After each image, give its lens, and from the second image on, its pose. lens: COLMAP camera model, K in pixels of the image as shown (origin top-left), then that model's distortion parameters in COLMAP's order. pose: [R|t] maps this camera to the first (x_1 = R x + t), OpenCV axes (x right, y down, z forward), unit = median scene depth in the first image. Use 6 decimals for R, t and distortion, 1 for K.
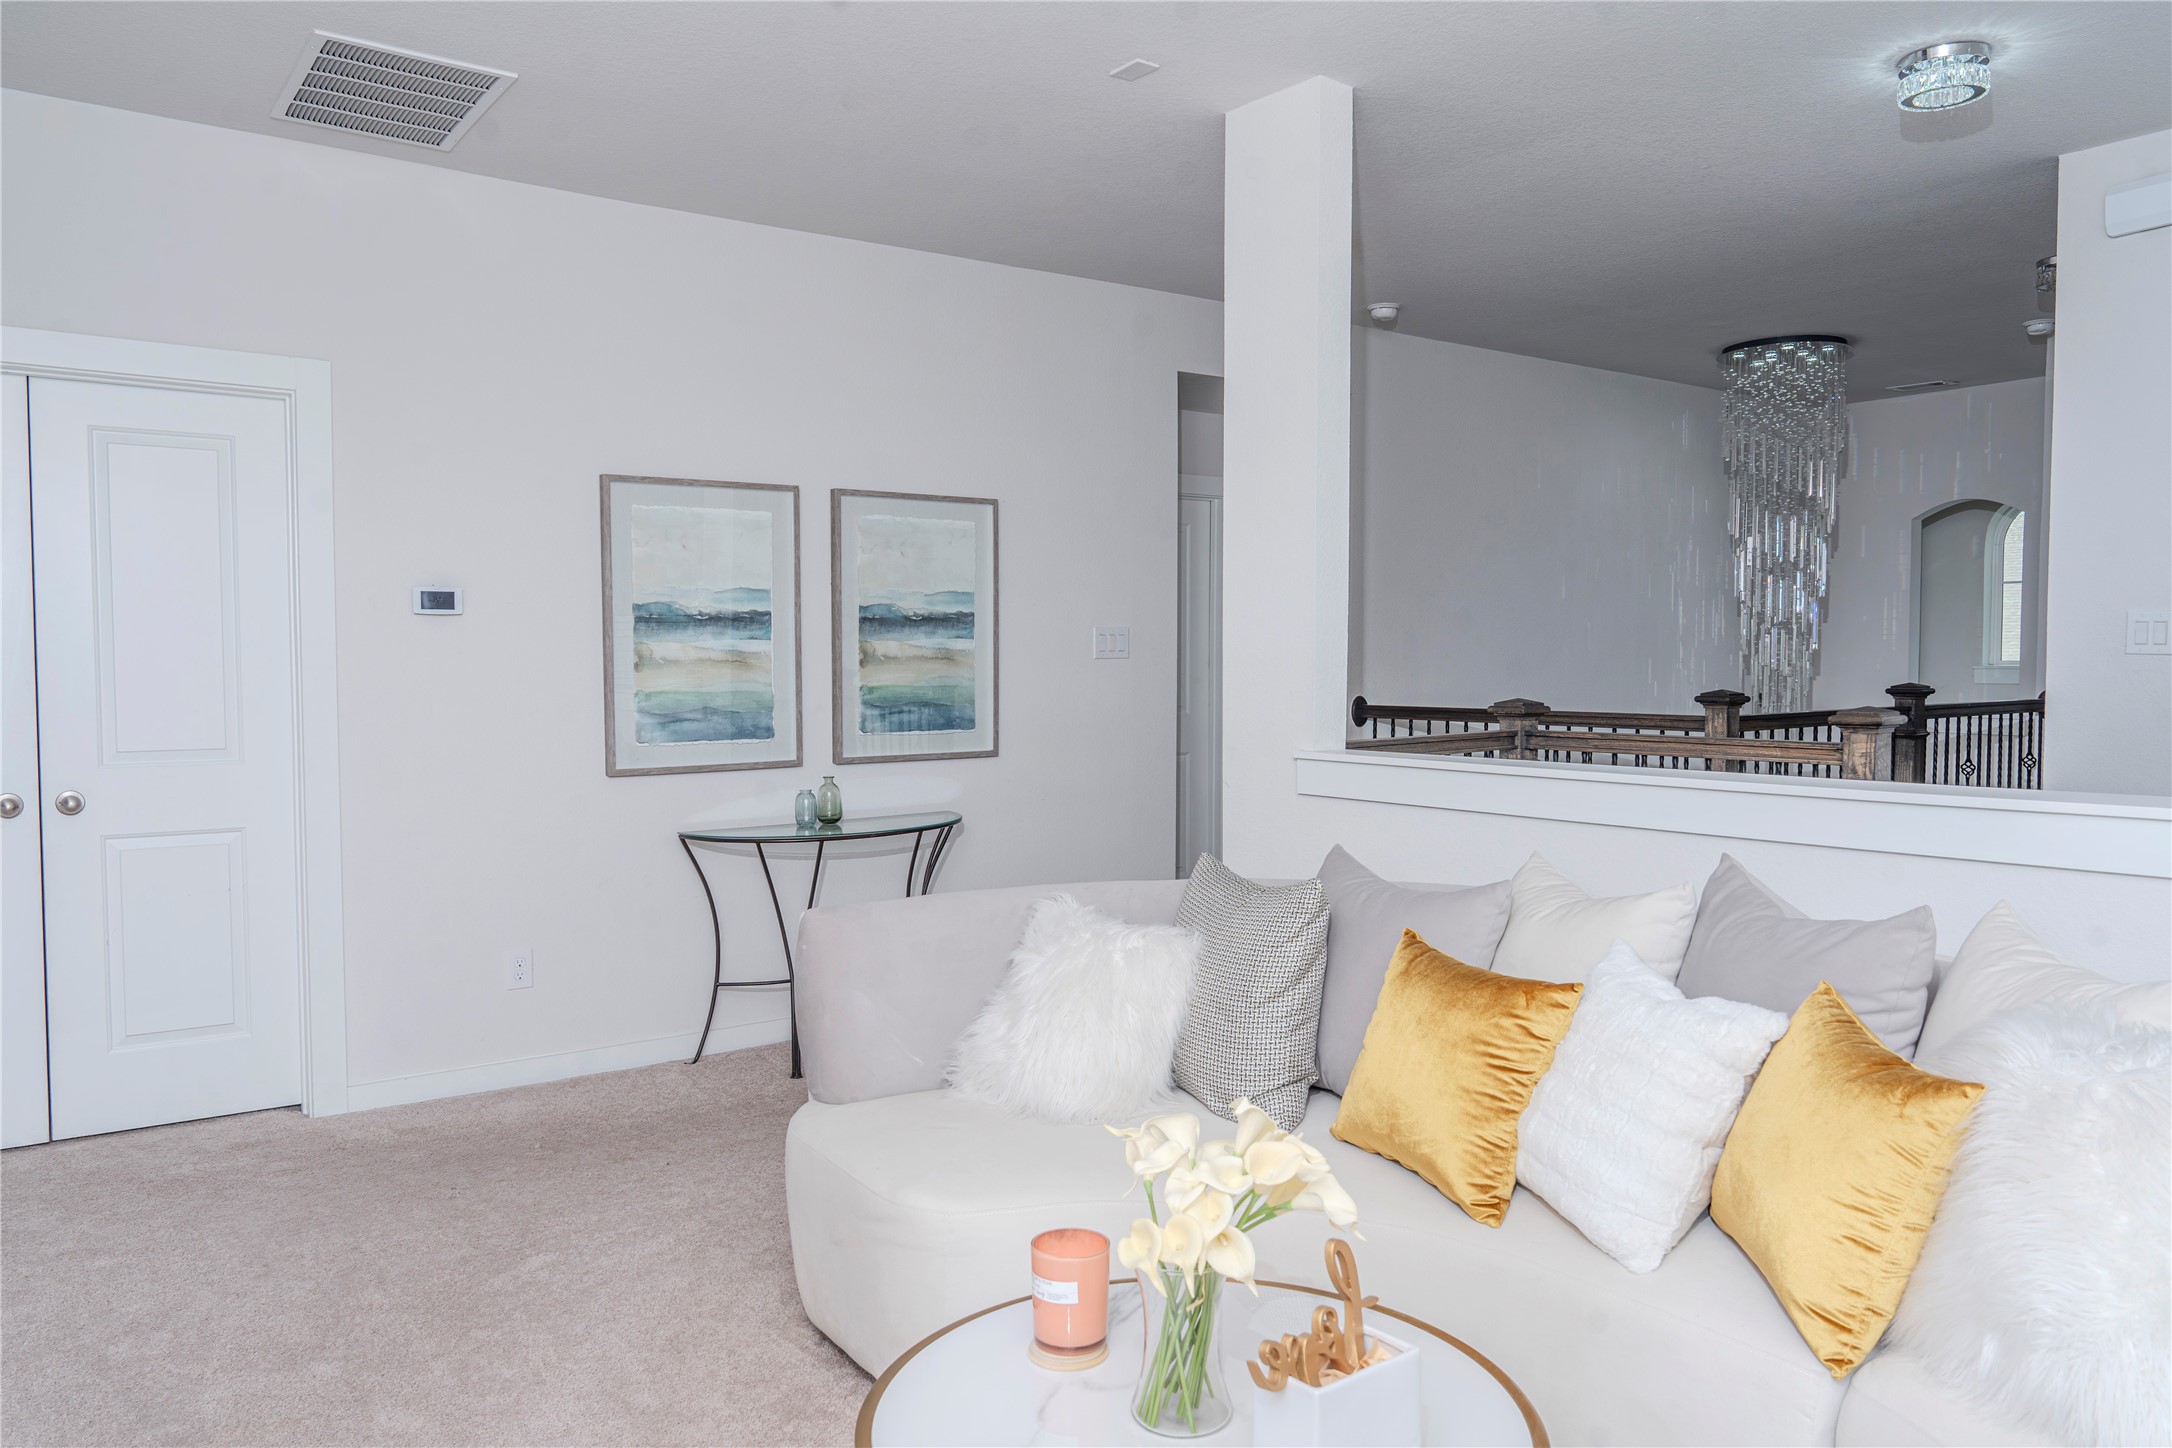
lens RADIAL K [[1475.7, 0, 1046.7], [0, 1475.7, 724.8], [0, 0, 1]] dist [0.006609, 0.003396]
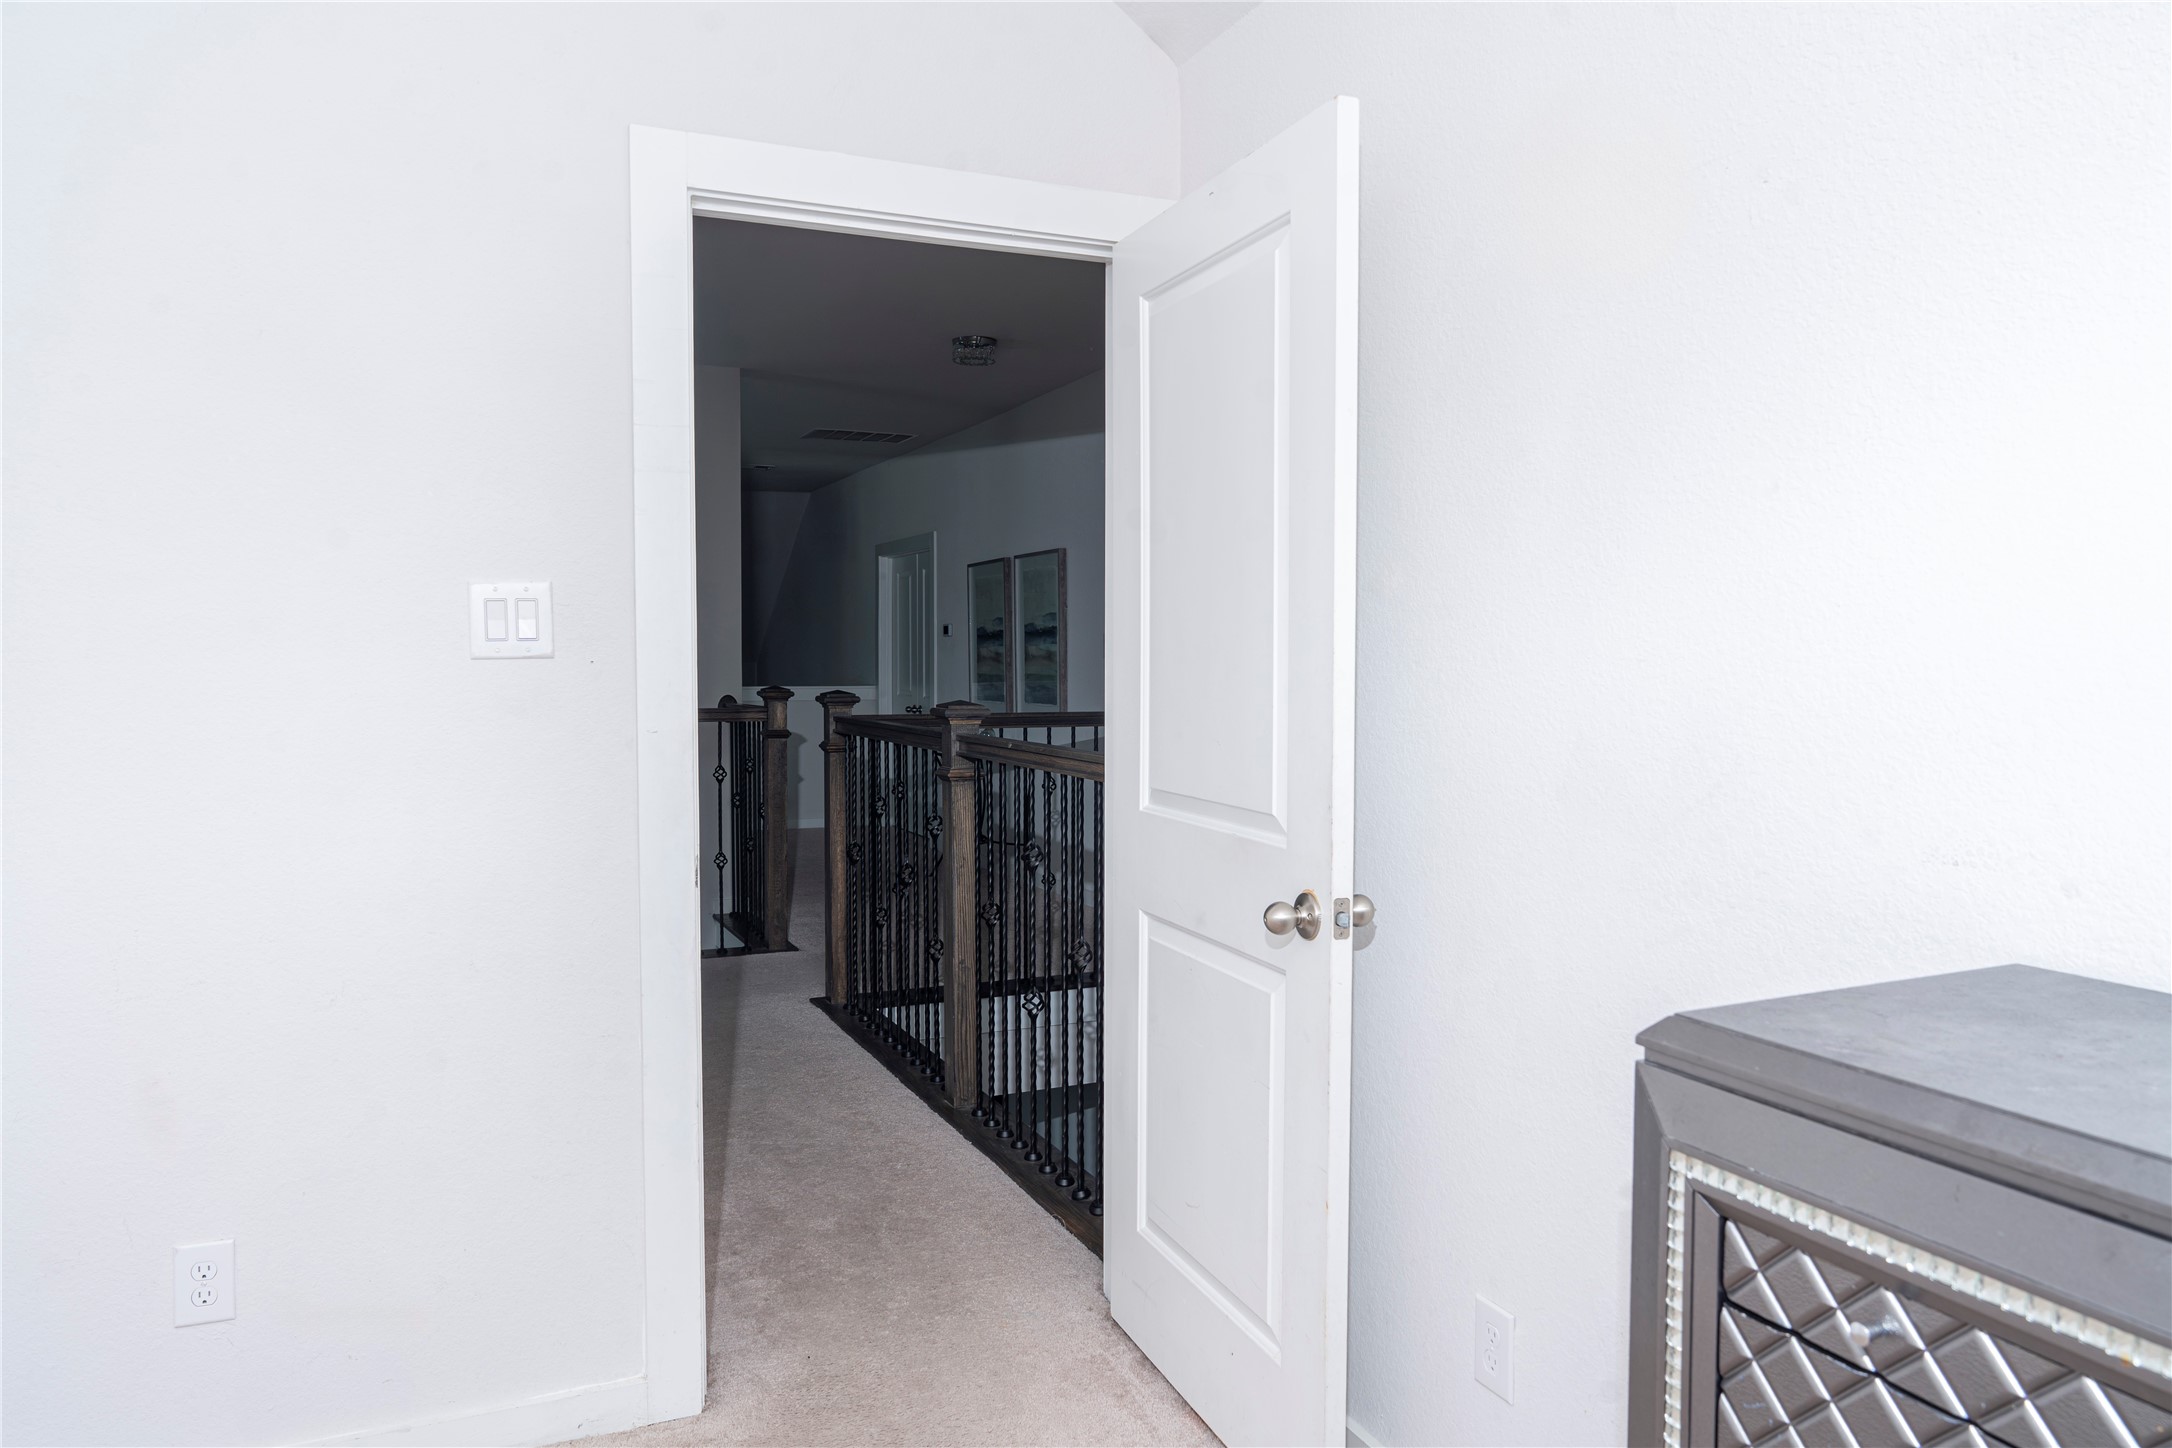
lens RADIAL K [[1475.7, 0, 1046.7], [0, 1475.7, 724.8], [0, 0, 1]] dist [0.006609, 0.003396]
pose [[-0.209848, 0.044971, -0.976699, 1.446818], [-0.042907, 0.997556, 0.055150, -0.060384], [0.976792, 0.053480, -0.207405, 1.346436]]
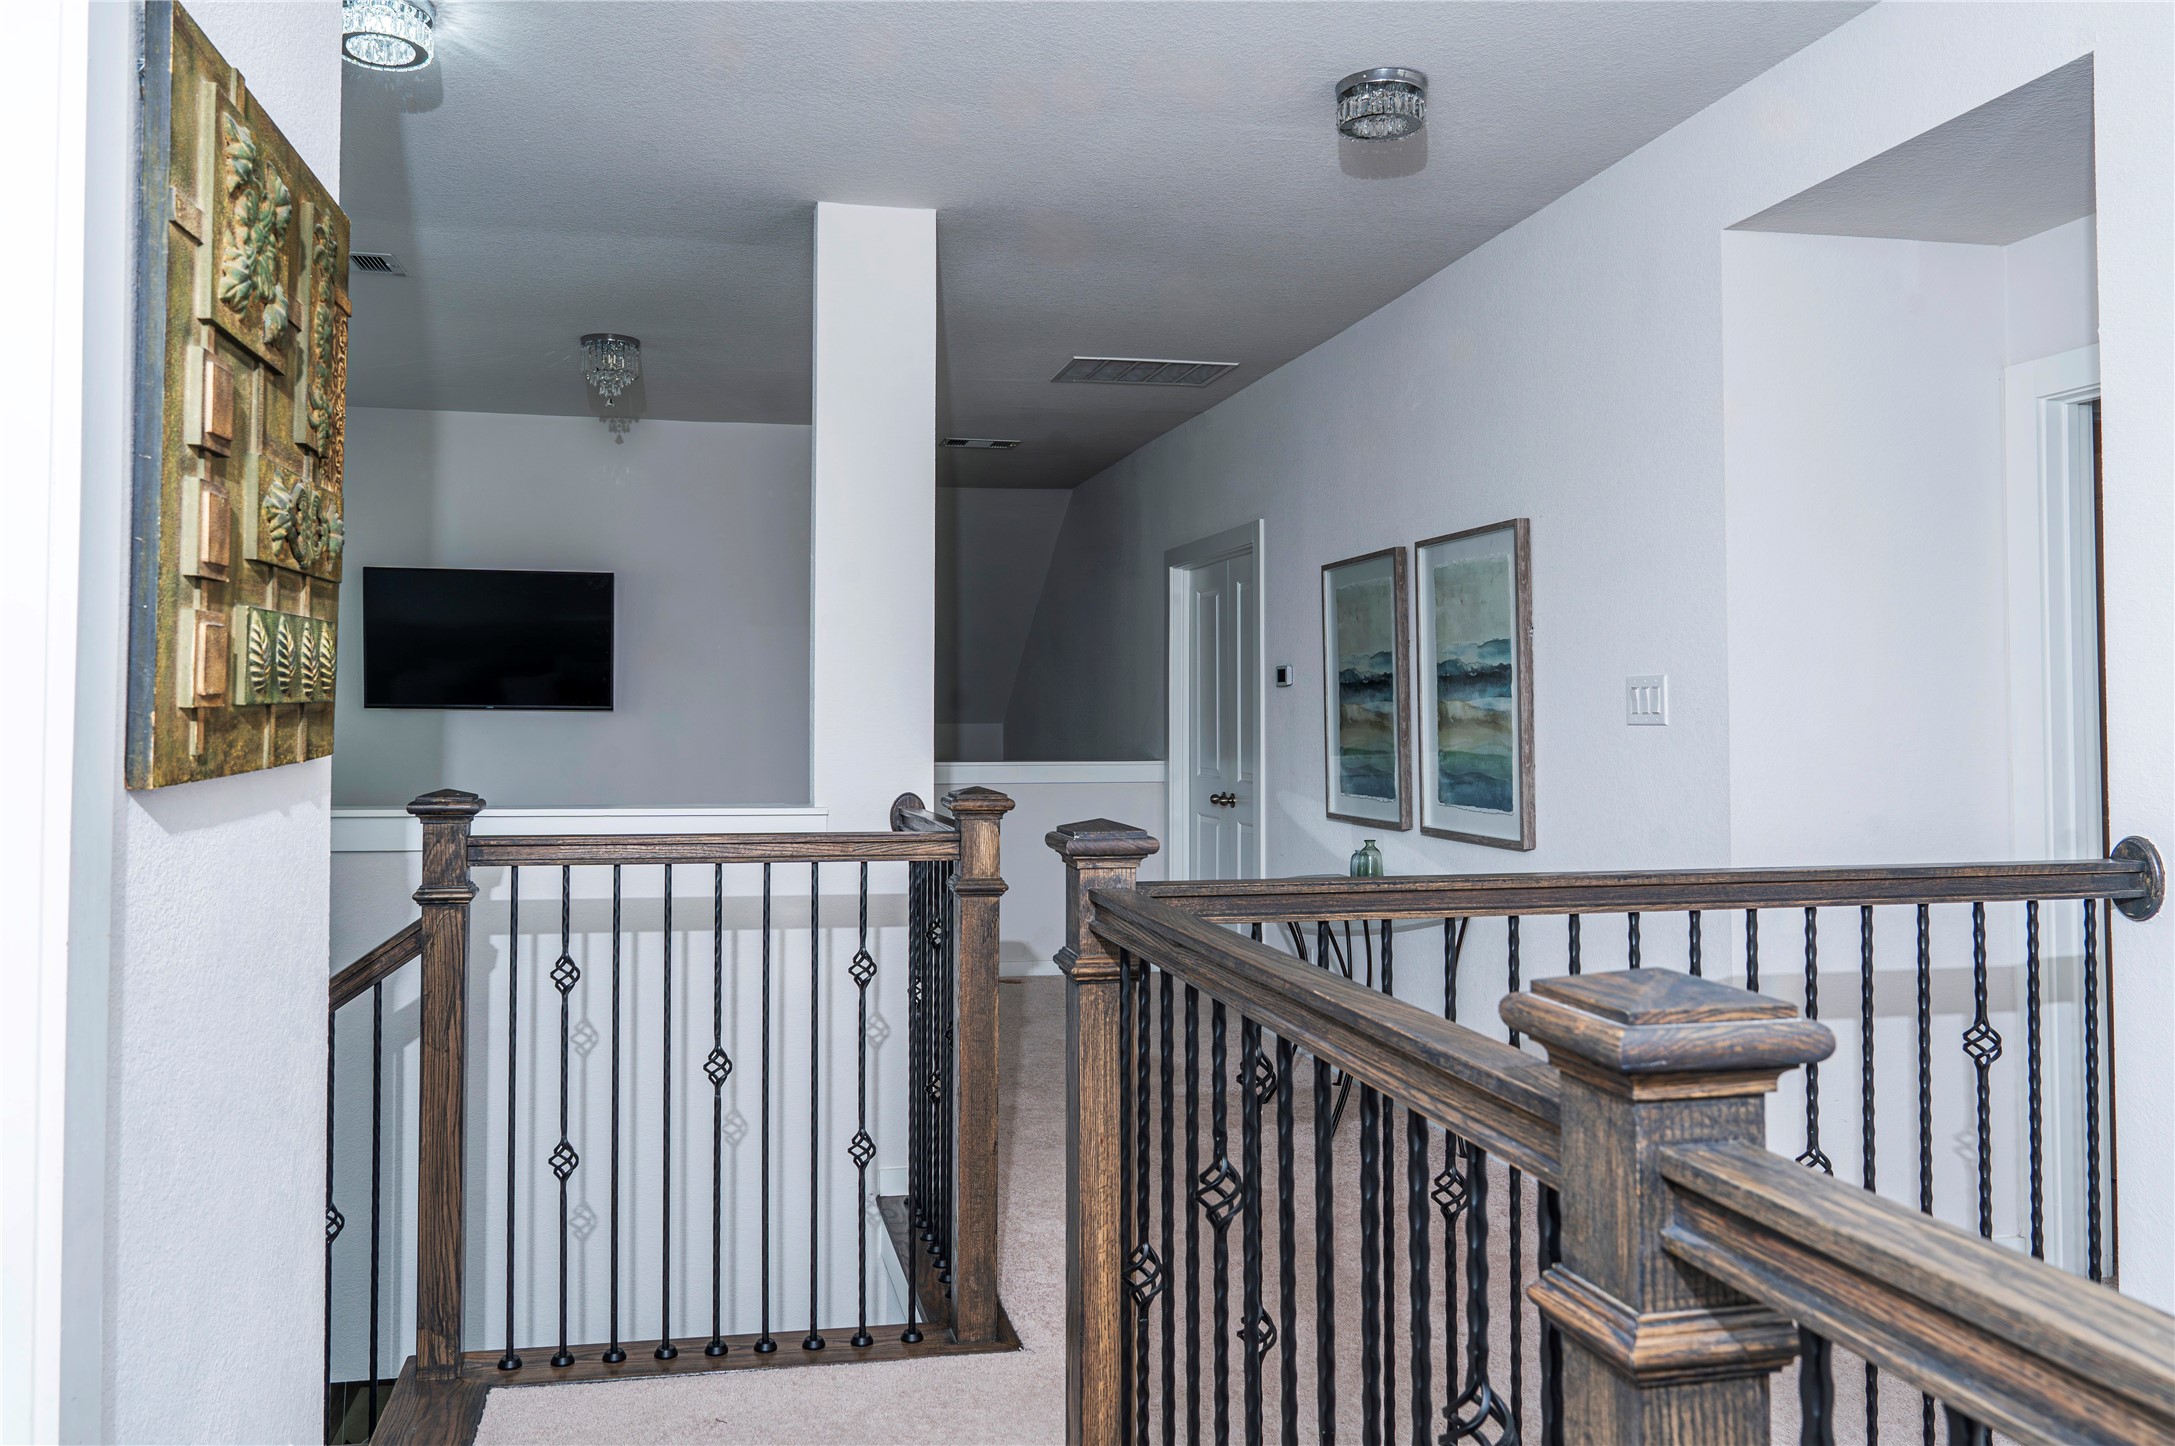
lens RADIAL K [[1477.7, 0, 1048.1], [0, 1477.7, 723.8], [0, 0, 1]] dist [0.006609, 0.003396]
pose [[-0.384852, 0.010271, -0.922921, 0.803676], [-0.037435, 0.998942, 0.026727, -0.057910], [0.922219, 0.044835, -0.384060, 1.113594]]
